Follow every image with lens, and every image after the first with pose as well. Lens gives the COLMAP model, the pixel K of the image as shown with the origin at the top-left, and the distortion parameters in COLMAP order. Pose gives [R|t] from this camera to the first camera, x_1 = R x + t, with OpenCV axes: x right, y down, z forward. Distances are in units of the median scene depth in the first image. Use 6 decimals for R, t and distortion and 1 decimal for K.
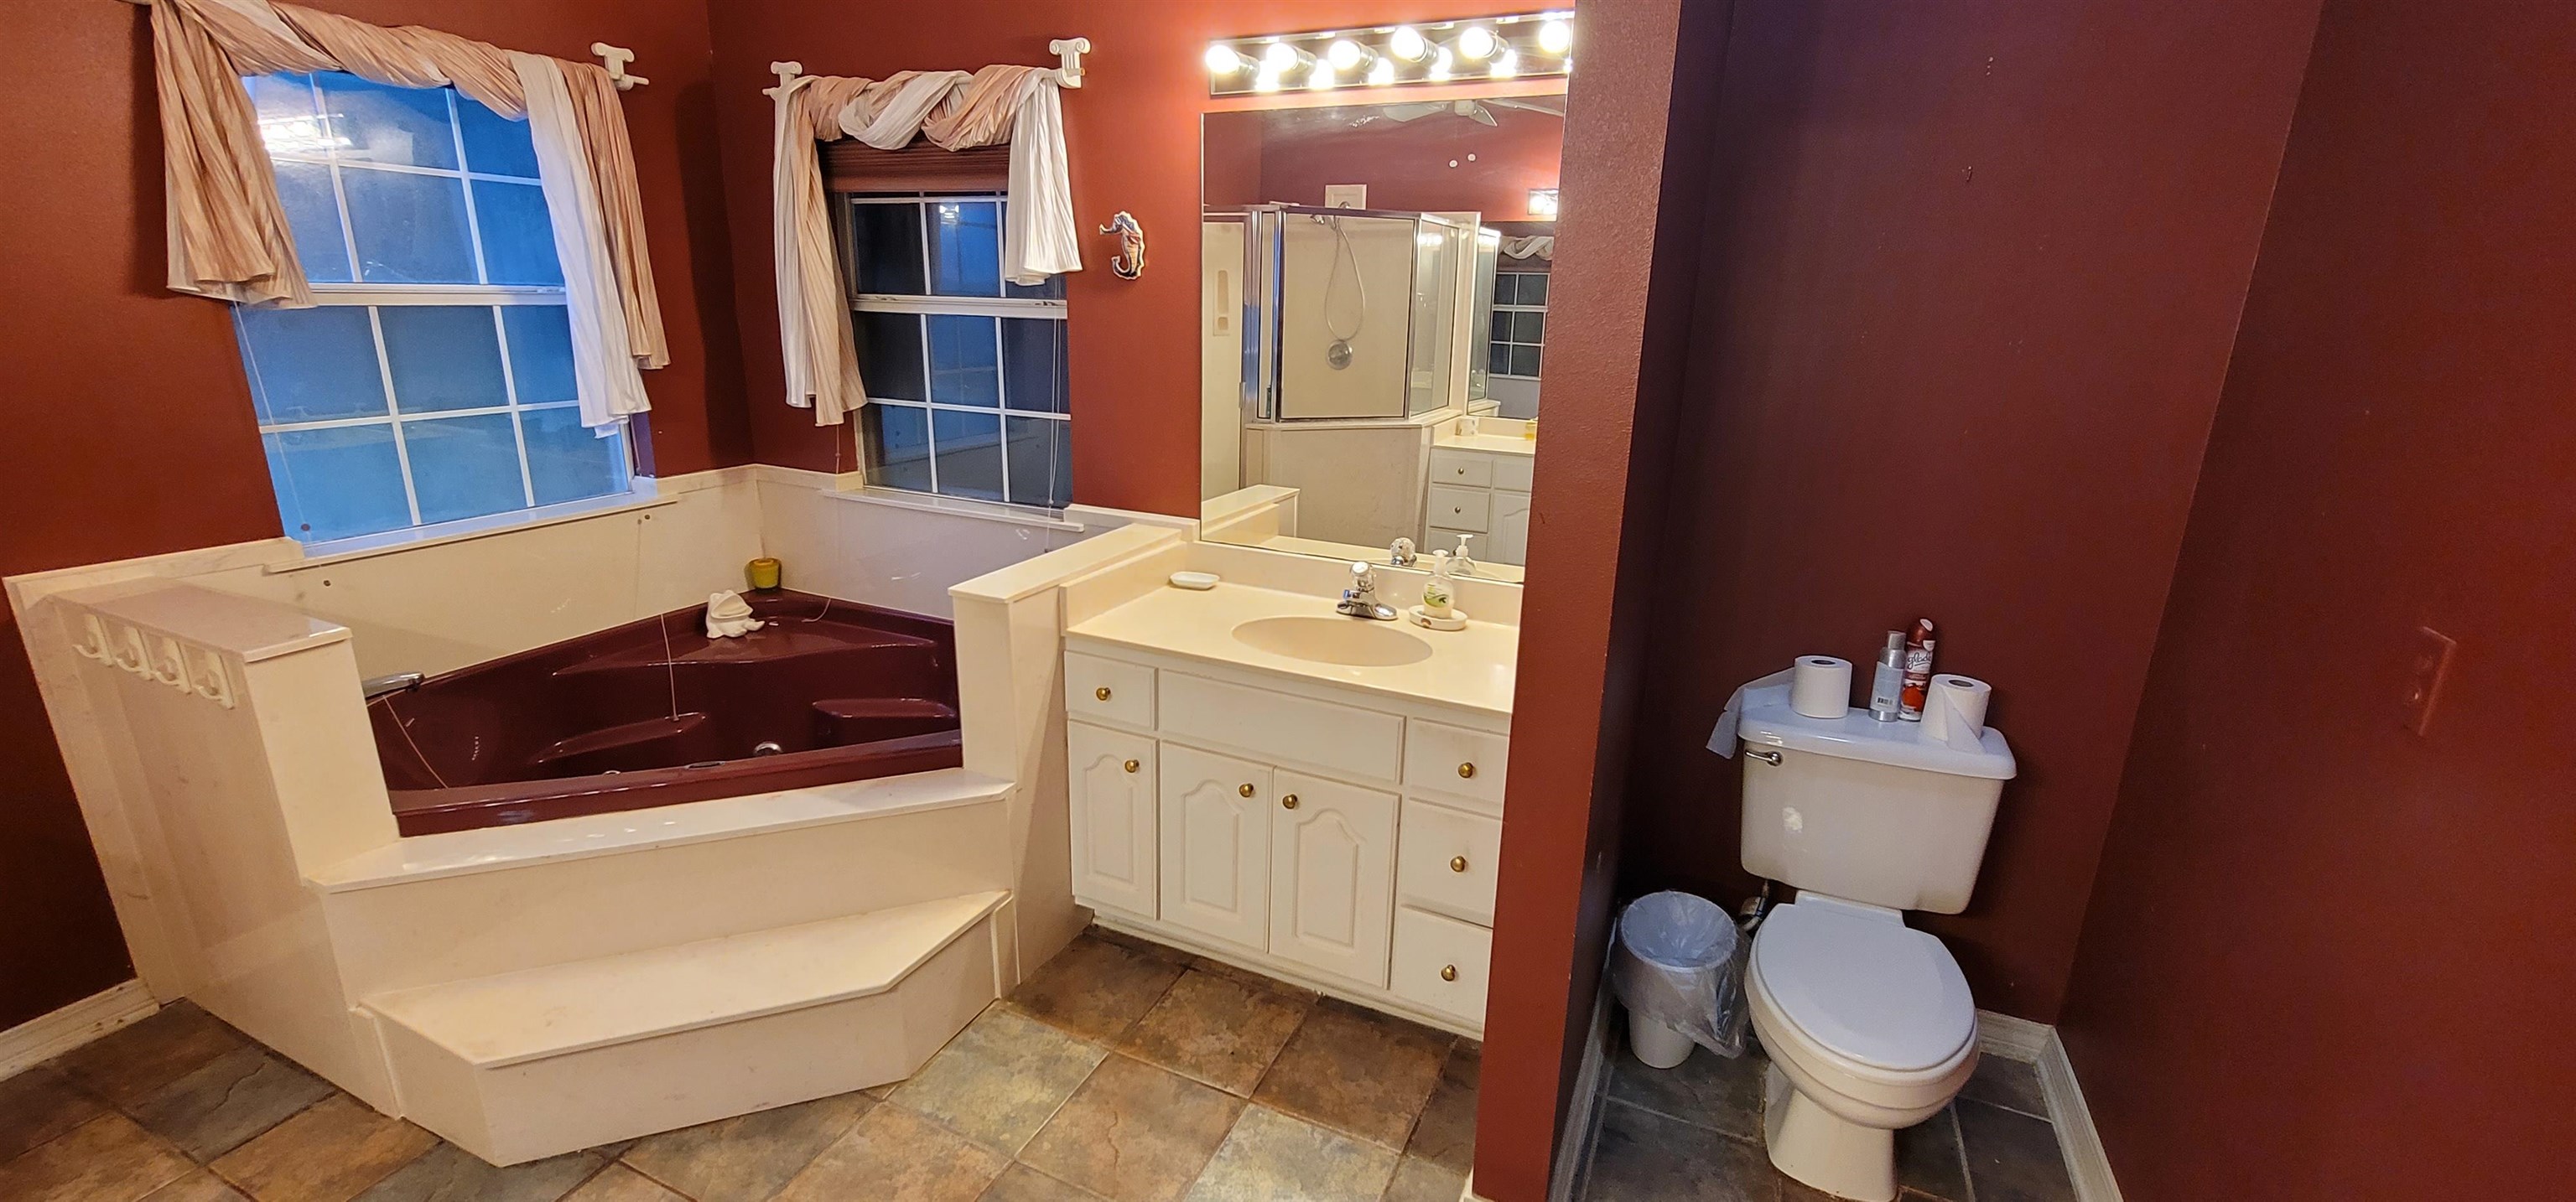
lens RADIAL K [[1051.5, 0, 1293.9], [0, 1051.5, 596.2], [0, 0, 1]] dist [-0.008587, 0.003675]
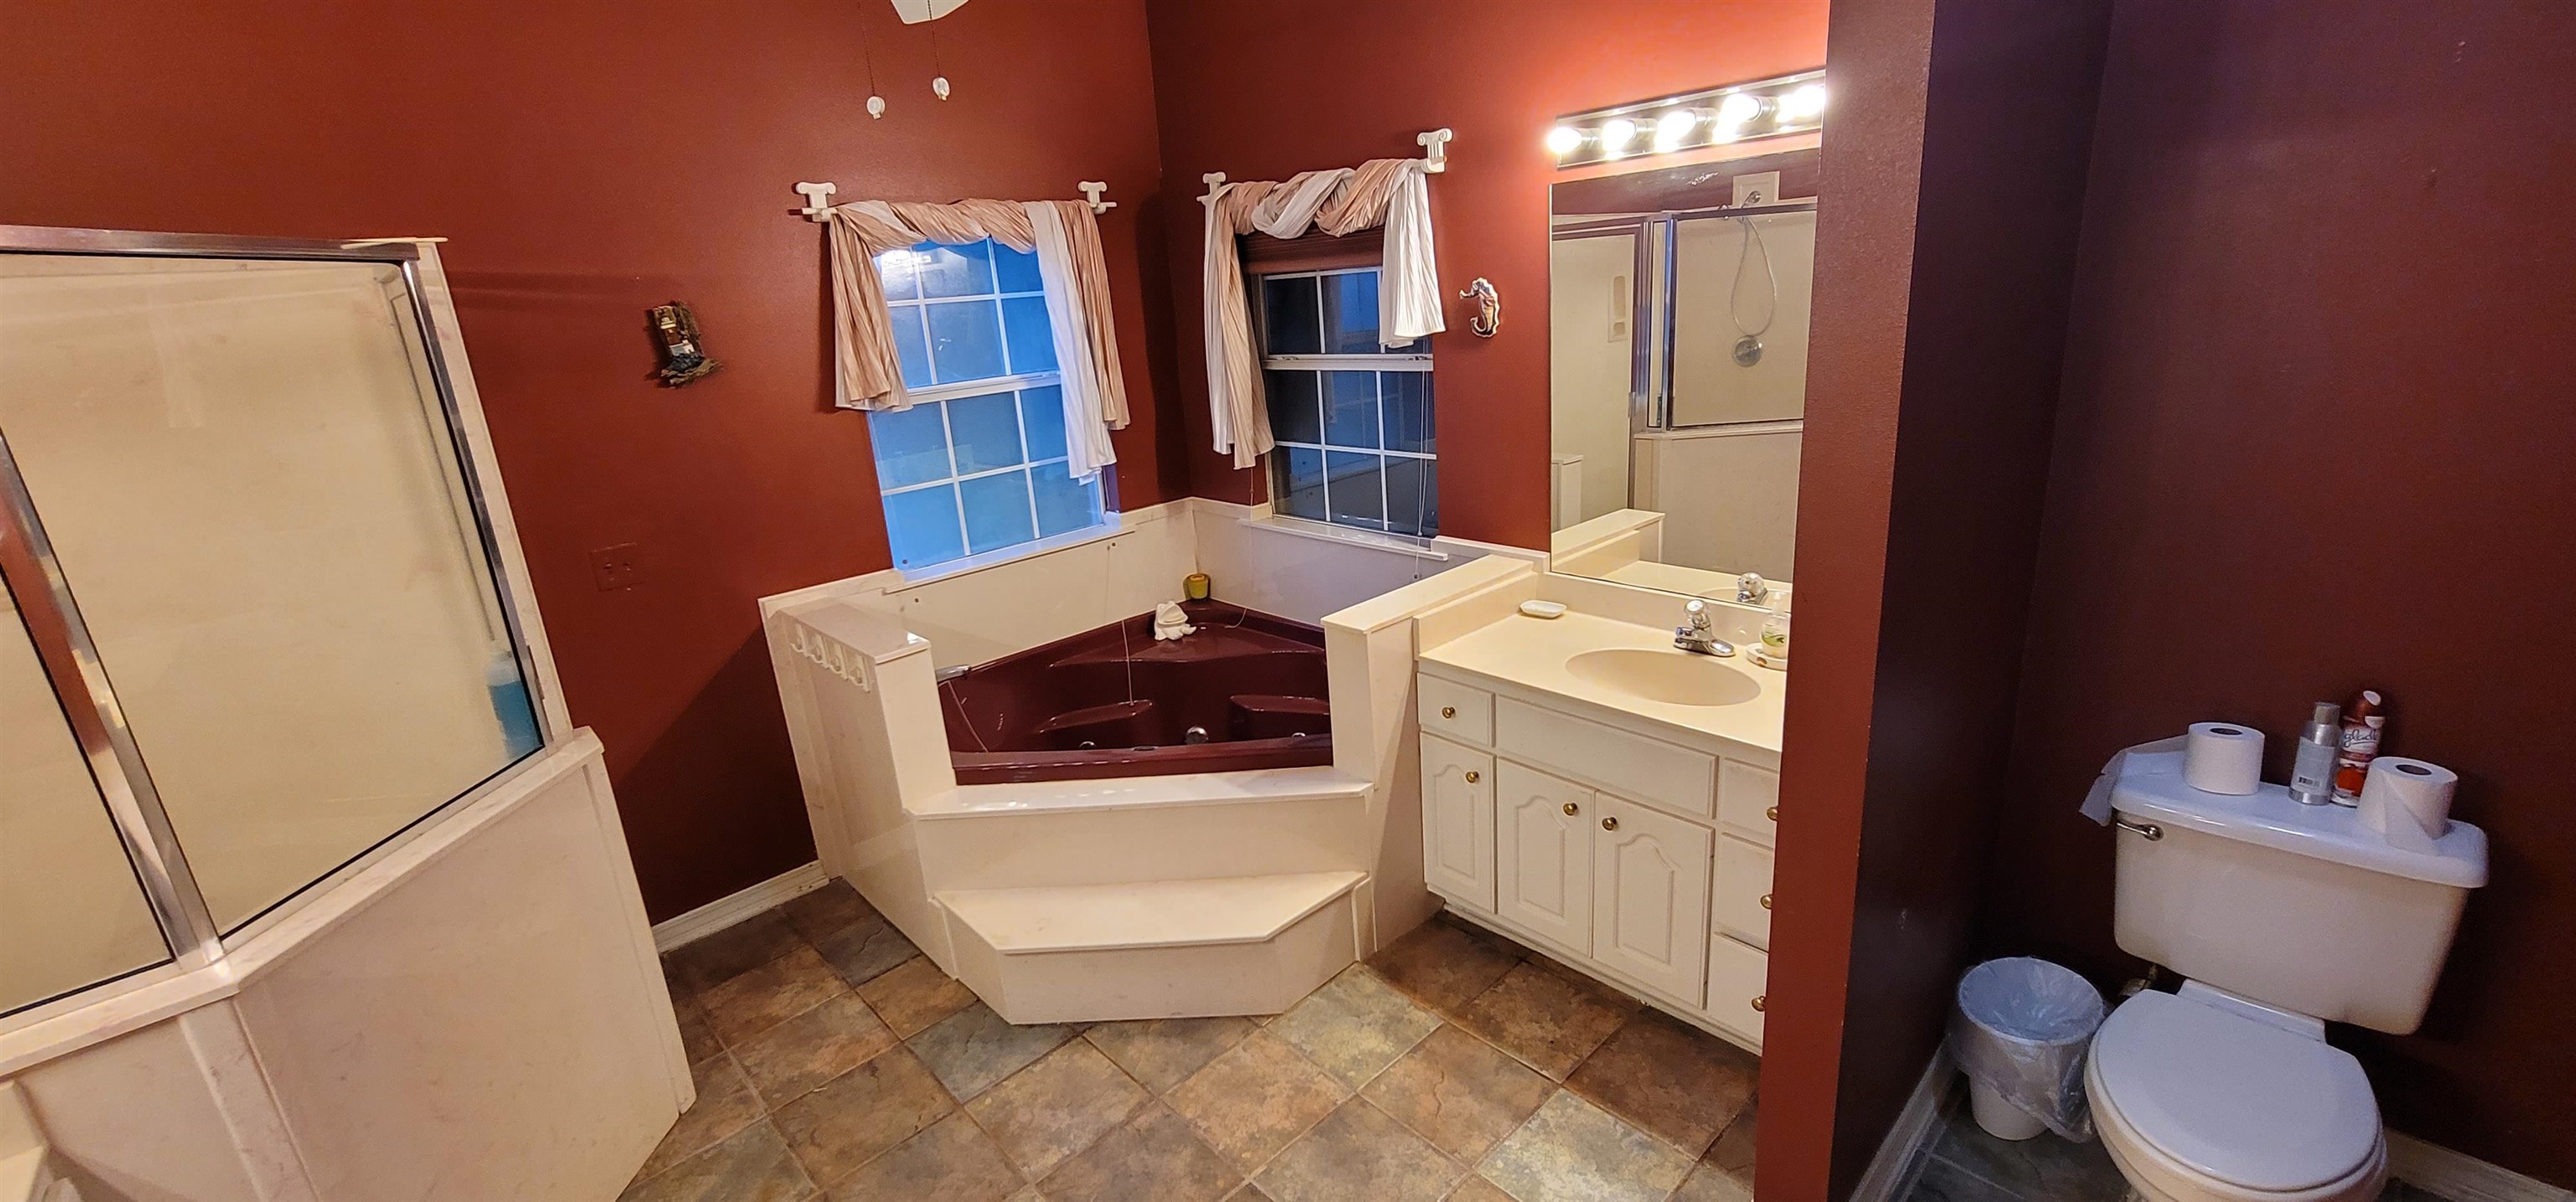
lens RADIAL K [[1051.5, 0, 1288.1], [0, 1051.5, 603.3], [0, 0, 1]] dist [-0.008587, 0.003675]
pose [[0.920579, 0.022713, -0.389894, 0.107291], [-0.014084, 0.999589, 0.024976, -0.054909], [0.390301, -0.017501, 0.920521, -0.128410]]
